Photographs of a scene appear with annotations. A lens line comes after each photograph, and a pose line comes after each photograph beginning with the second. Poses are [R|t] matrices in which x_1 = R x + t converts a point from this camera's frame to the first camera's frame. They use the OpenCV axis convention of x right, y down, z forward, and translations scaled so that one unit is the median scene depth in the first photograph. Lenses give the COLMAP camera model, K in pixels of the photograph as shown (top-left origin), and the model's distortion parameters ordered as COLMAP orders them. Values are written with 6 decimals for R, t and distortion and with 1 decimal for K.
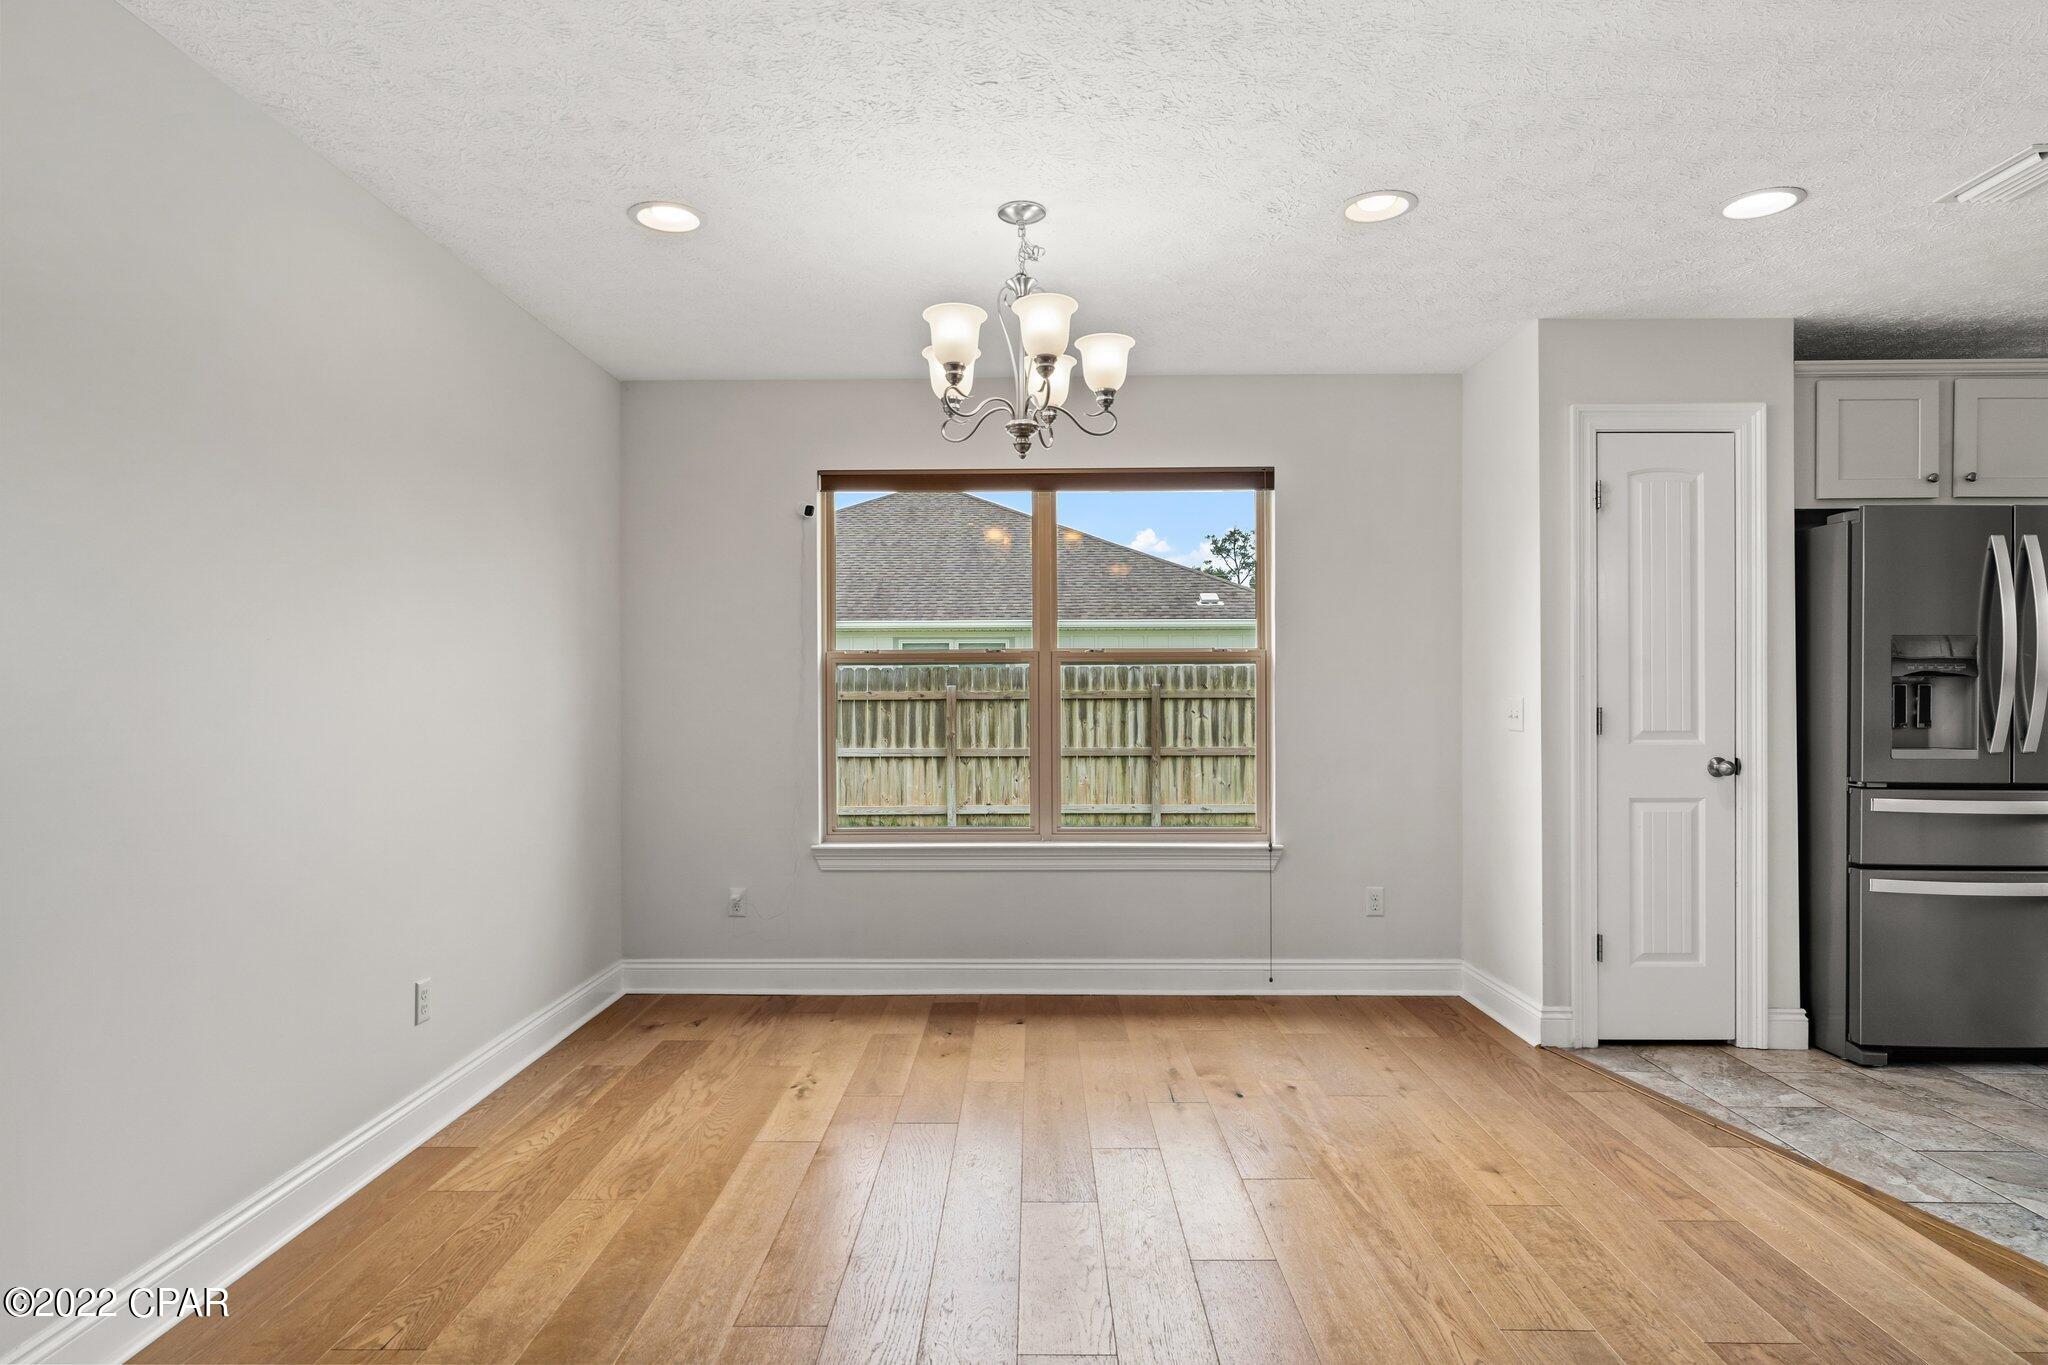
lens RADIAL K [[1136.4, 0, 1018.0], [0, 1136.4, 688.7], [0, 0, 1]] dist [0.003251, -0.002018]
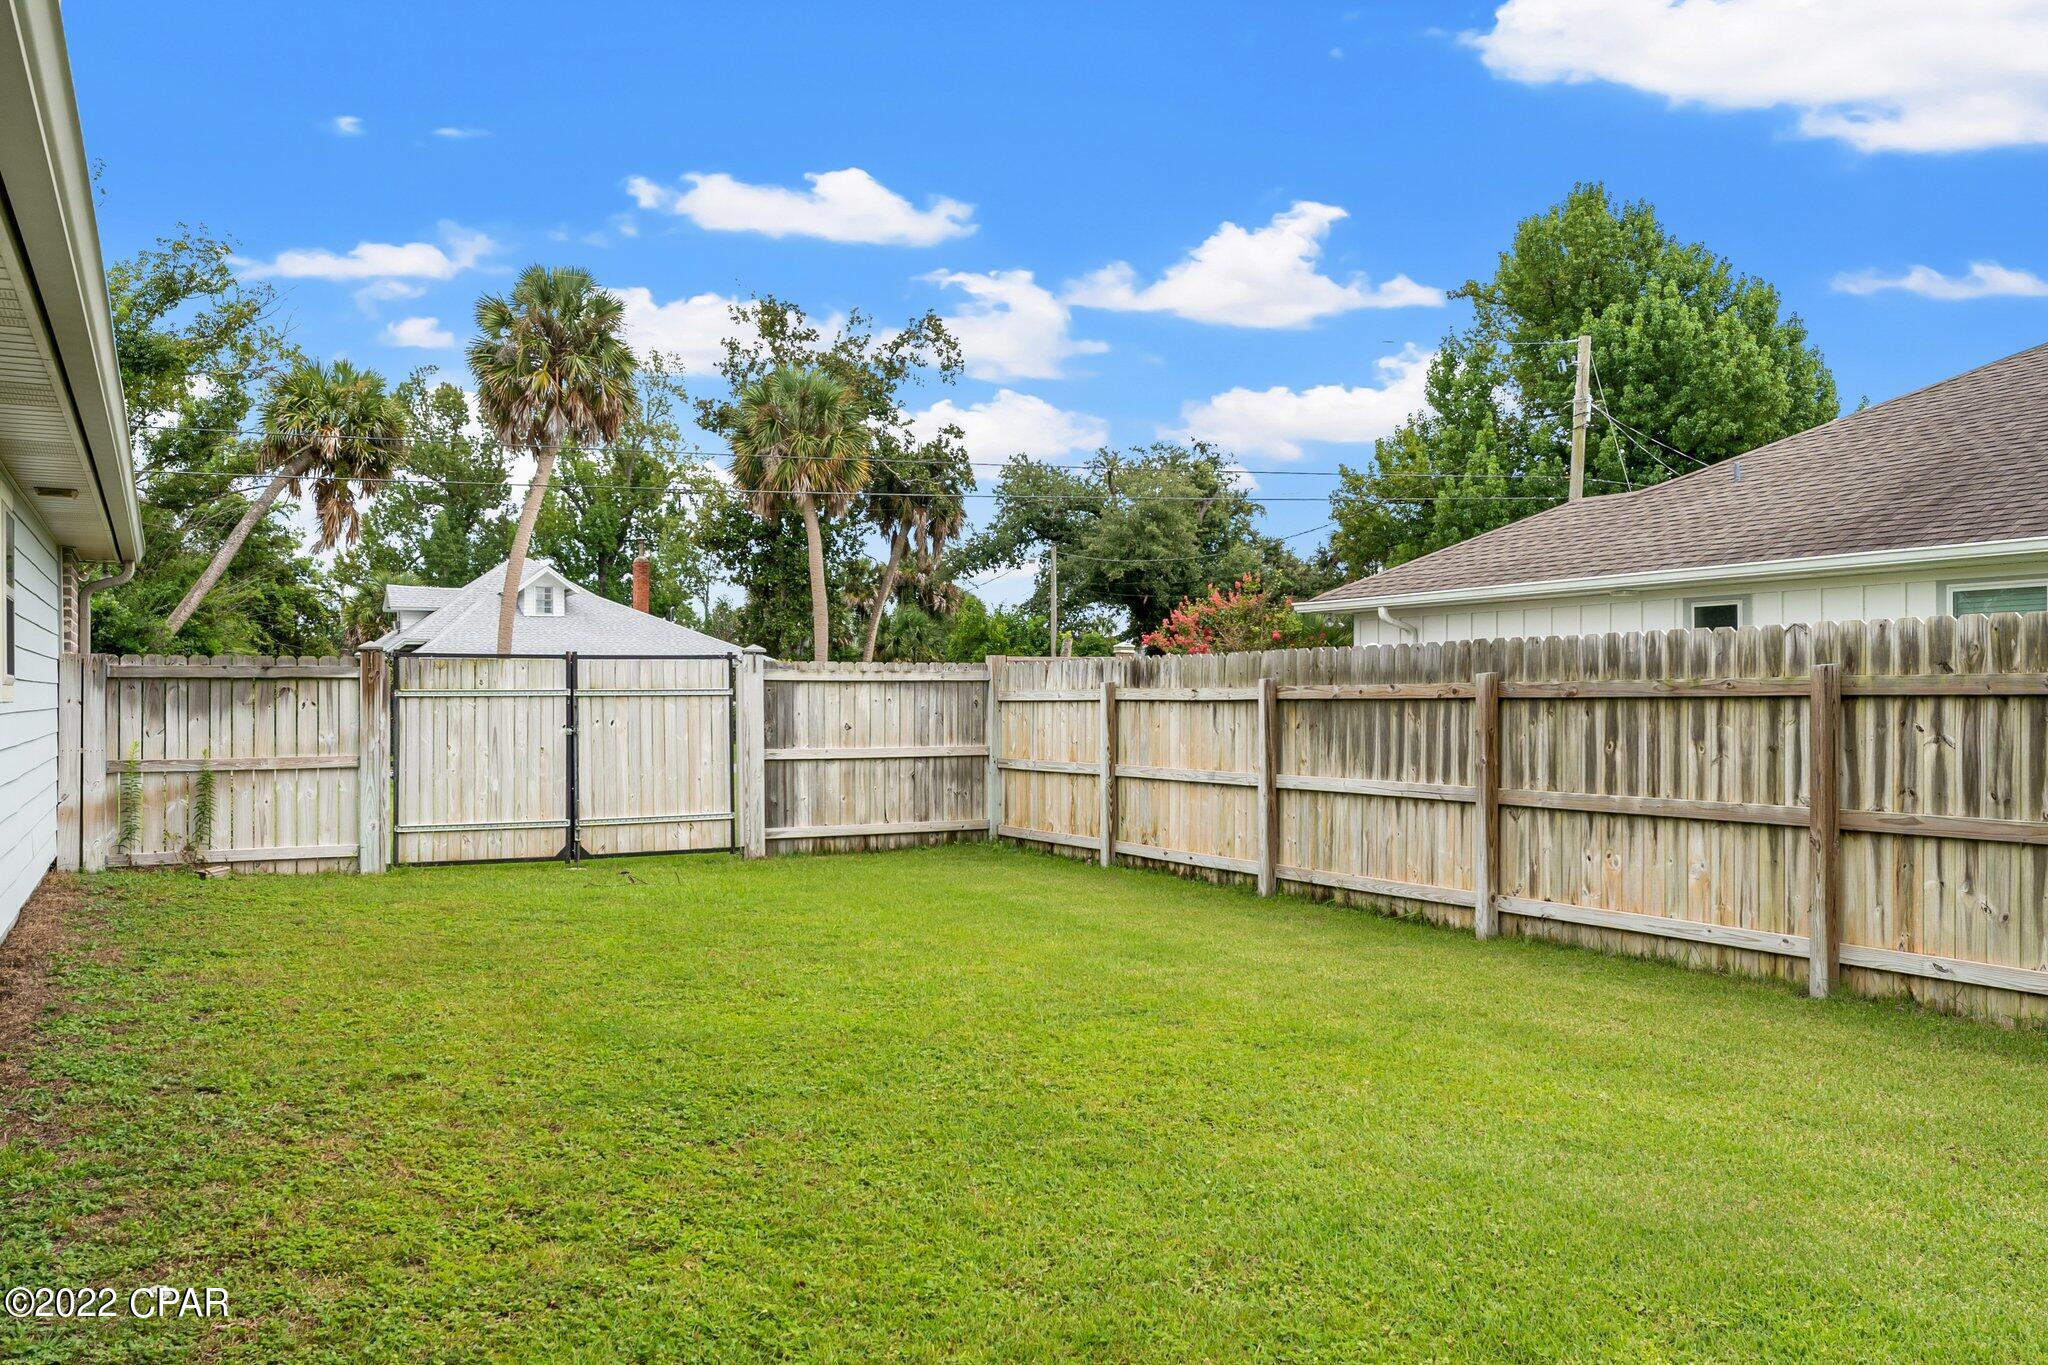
lens RADIAL K [[1644.3, 0, 1016.9], [0, 1644.3, 681.5], [0, 0, 1]] dist [-0.002052, 0.004237]
pose [[0.473191, -0.007845, -0.880925, 1.632508], [0.003789, 0.999969, -0.006870, 0.018498], [0.880952, -0.000087, 0.473206, 1.332669]]
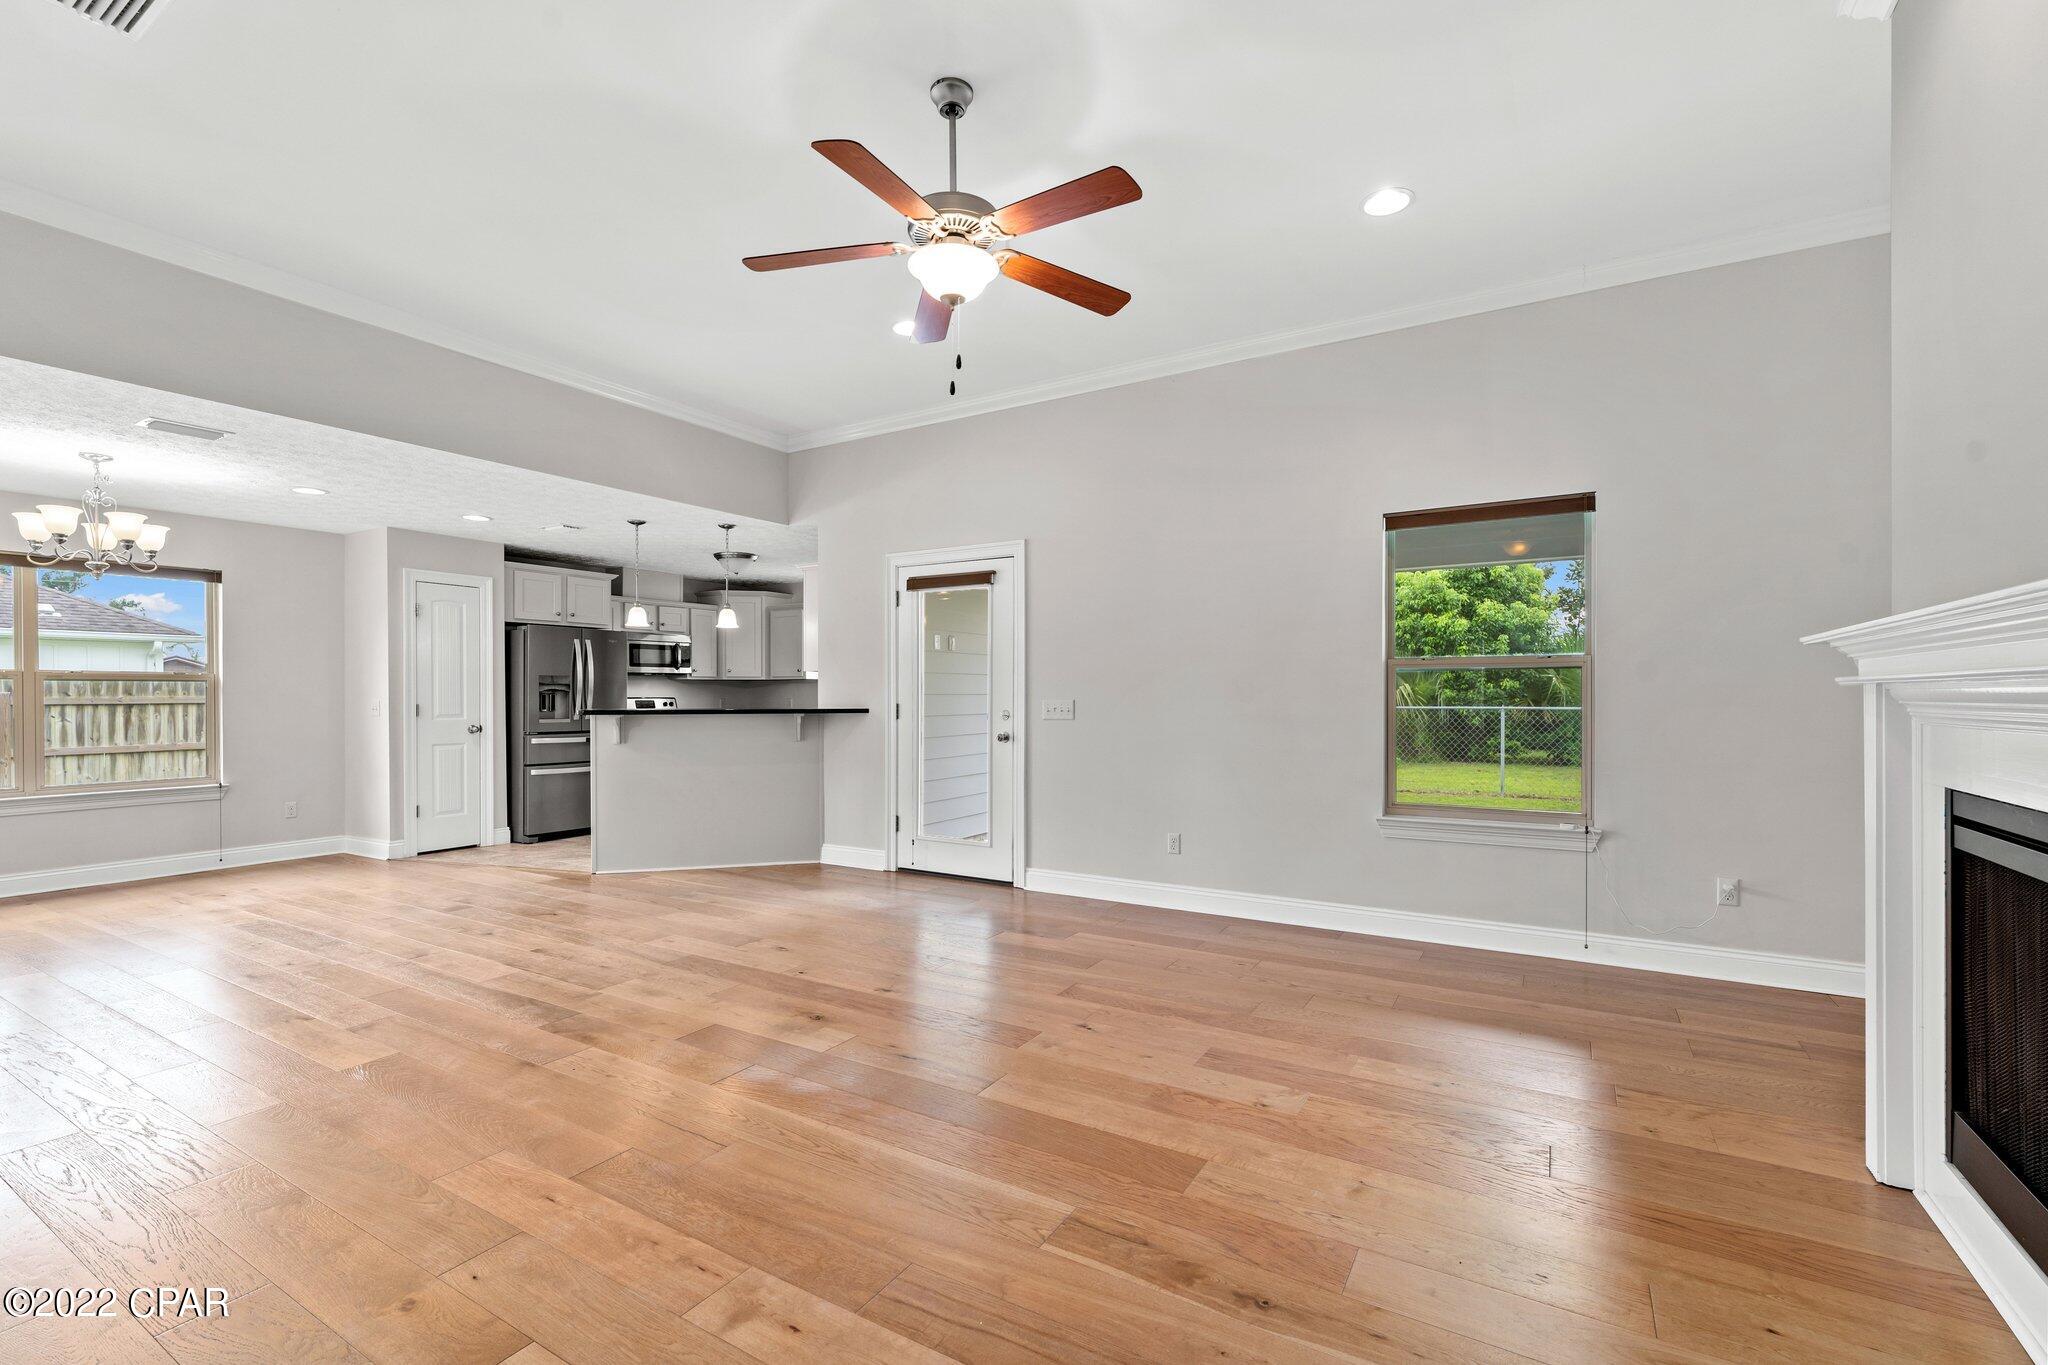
lens RADIAL K [[903.7, 0, 1011.5], [0, 903.7, 697.5], [0, 0, 1]] dist [0.006240, -0.000167]
pose [[0.518338, -0.001845, 0.855174, -0.387974], [0.000532, 0.999998, 0.001834, 0.000182], [-0.855176, -0.000495, 0.518338, -0.876483]]
